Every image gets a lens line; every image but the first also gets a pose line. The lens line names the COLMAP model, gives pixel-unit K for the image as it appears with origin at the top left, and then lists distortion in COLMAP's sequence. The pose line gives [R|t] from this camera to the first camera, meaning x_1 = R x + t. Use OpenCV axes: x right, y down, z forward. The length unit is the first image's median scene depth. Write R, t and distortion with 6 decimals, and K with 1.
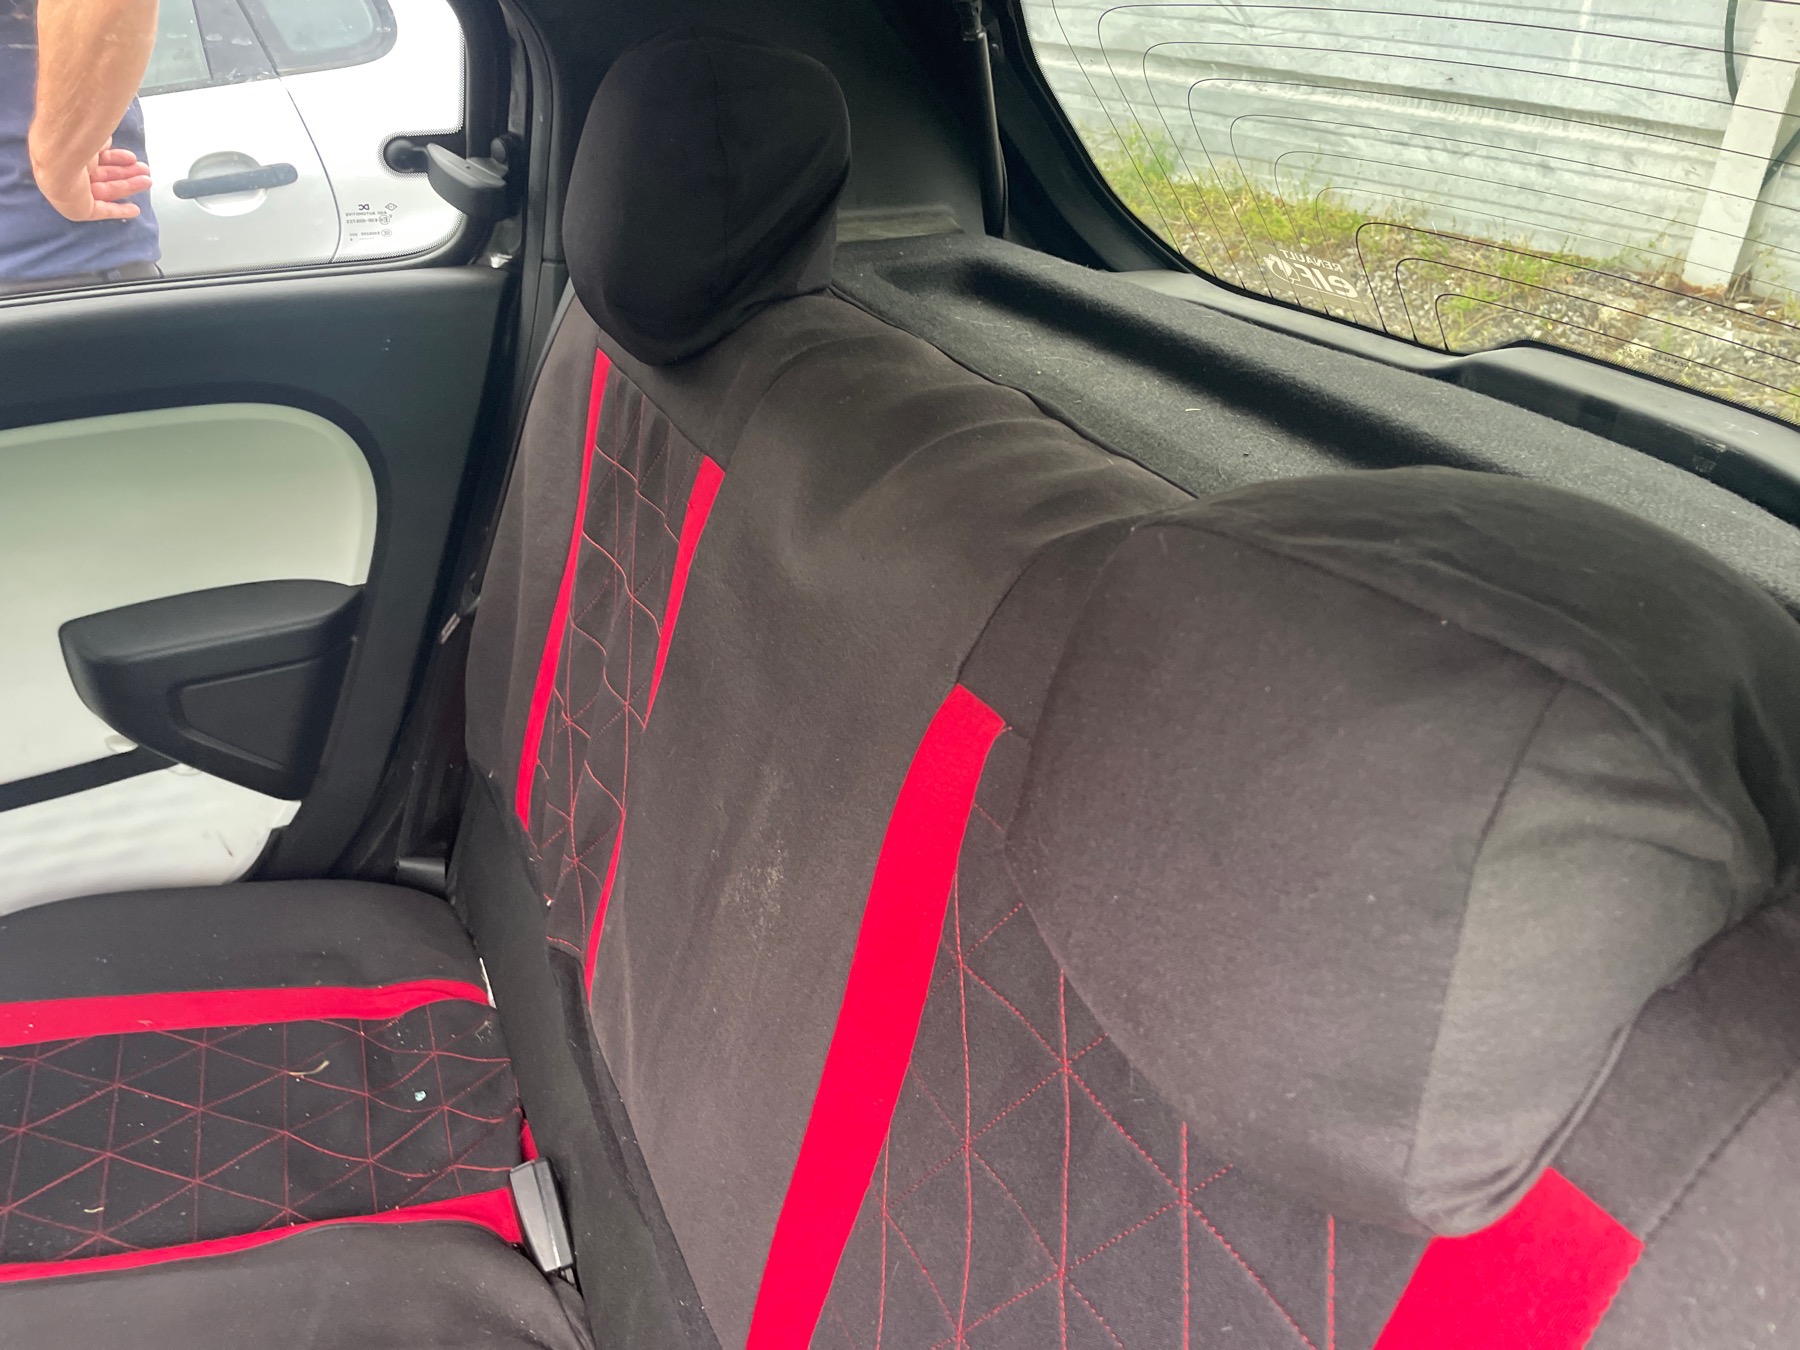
lens RADIAL K [[1358.2, 0, 892.6], [0, 1358.2, 664.2], [0, 0, 1]] dist [0.080111, -0.106160]
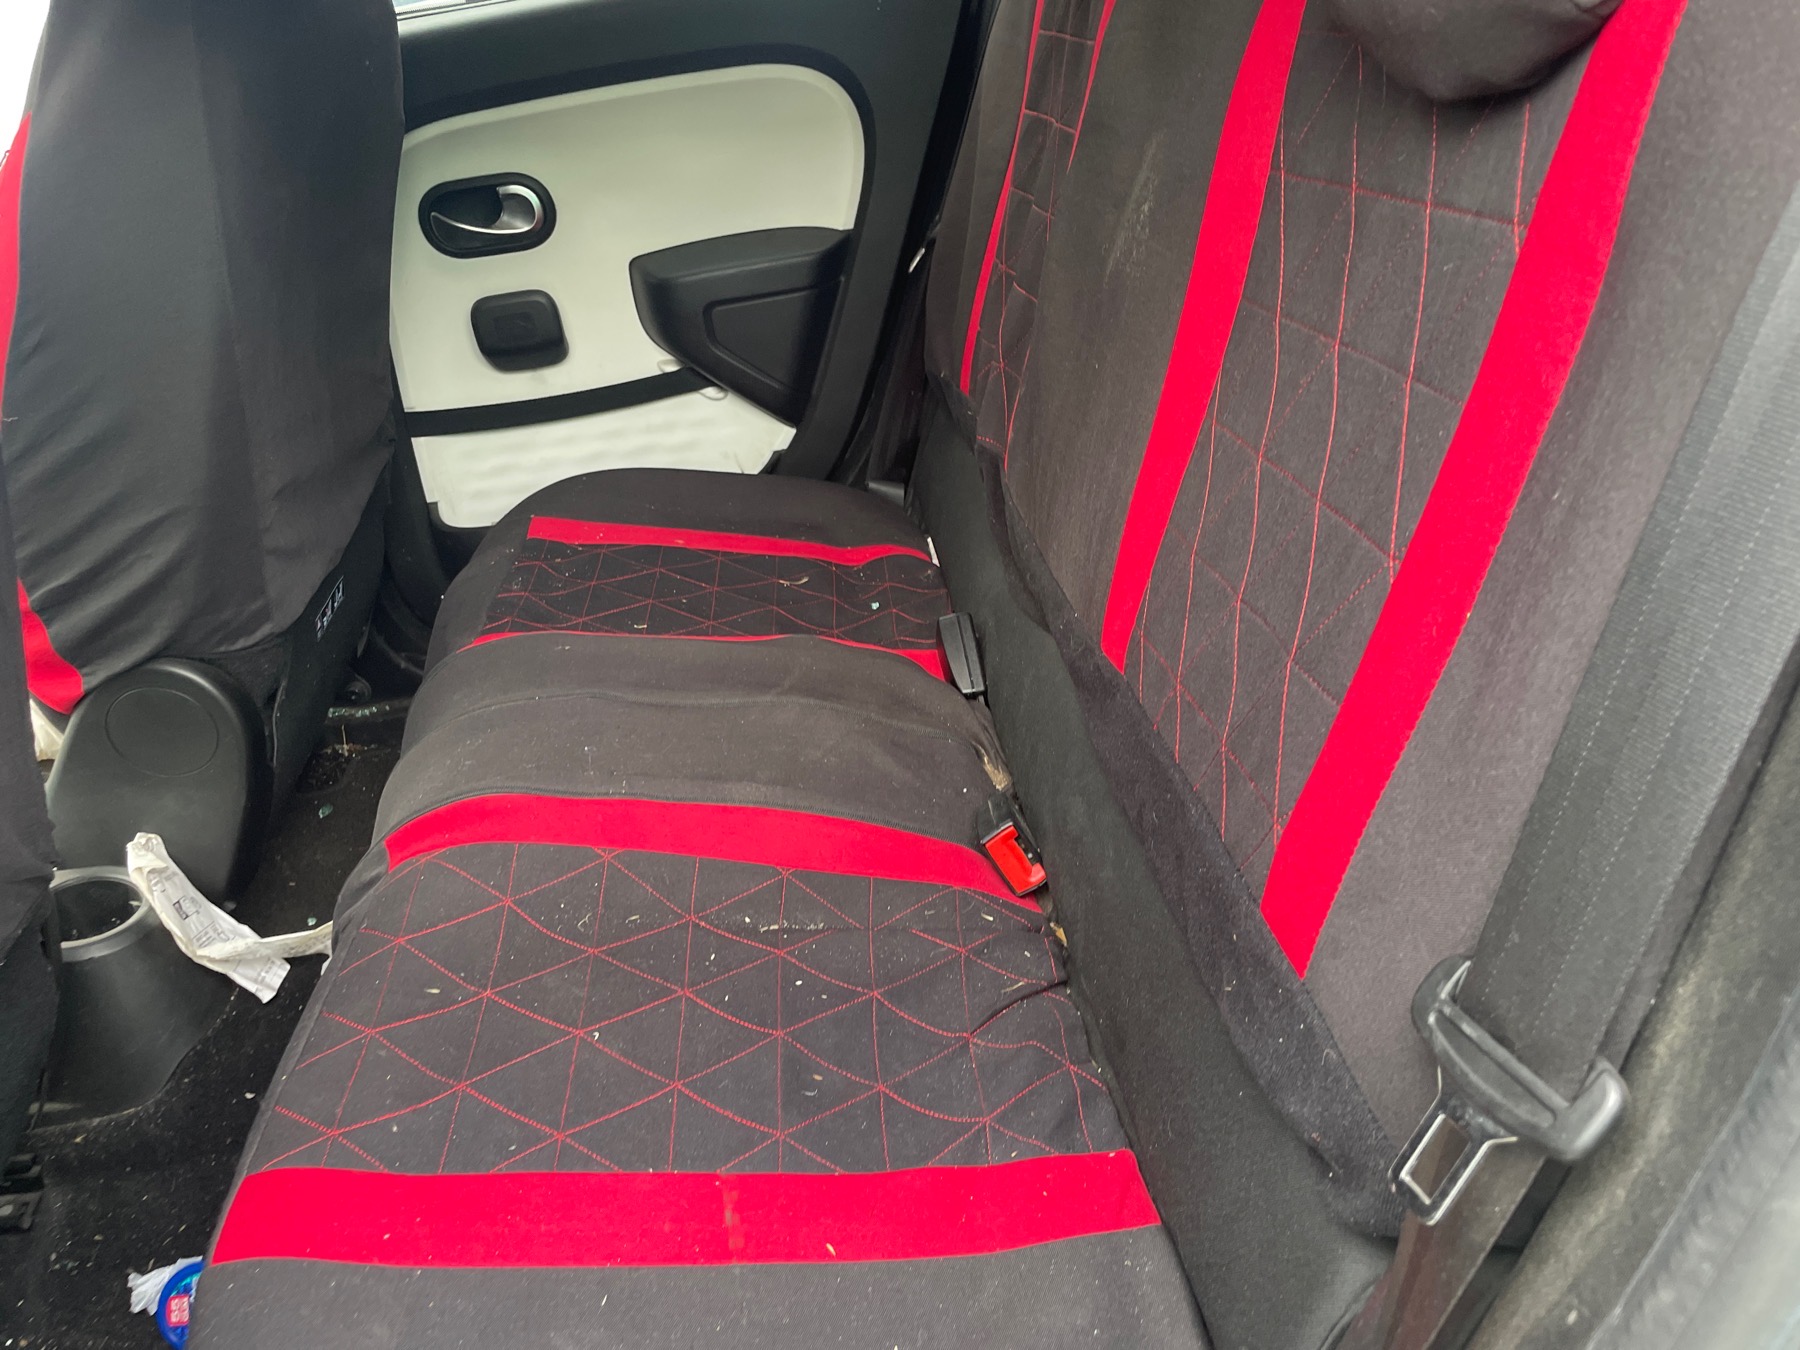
lens RADIAL K [[1353.9, 0, 932.8], [0, 1353.9, 692.6], [0, 0, 1]] dist [0.078820, -0.103642]
pose [[0.950764, 0.057218, -0.304587, 0.073874], [-0.048873, 0.998193, 0.034959, 0.320732], [0.306037, -0.018351, 0.951843, -0.130856]]
